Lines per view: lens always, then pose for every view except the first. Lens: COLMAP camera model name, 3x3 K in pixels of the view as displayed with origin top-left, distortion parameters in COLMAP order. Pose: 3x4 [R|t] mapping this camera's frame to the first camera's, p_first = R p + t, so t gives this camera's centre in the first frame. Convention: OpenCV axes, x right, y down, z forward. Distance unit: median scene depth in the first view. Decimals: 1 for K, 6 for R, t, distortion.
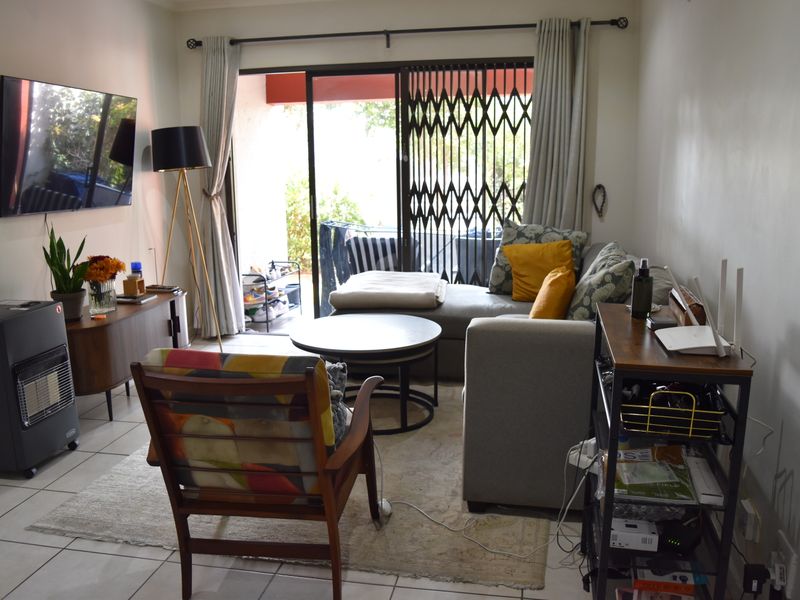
lens RADIAL K [[708.6, 0, 400.8], [0, 708.6, 298.4], [0, 0, 1]] dist [-0.090256, 0.013696]
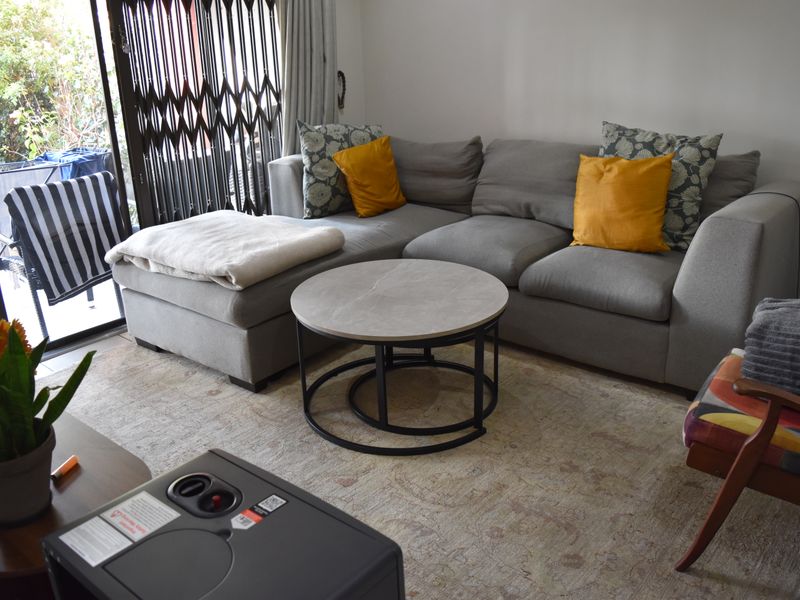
lens RADIAL K [[708.6, 0, 400.4], [0, 708.6, 304.0], [0, 0, 1]] dist [-0.090256, 0.013696]
pose [[0.490973, -0.298741, 0.818351, -0.466415], [0.210725, 0.952195, 0.221176, -0.066940], [-0.845305, 0.063856, 0.530455, 0.505238]]
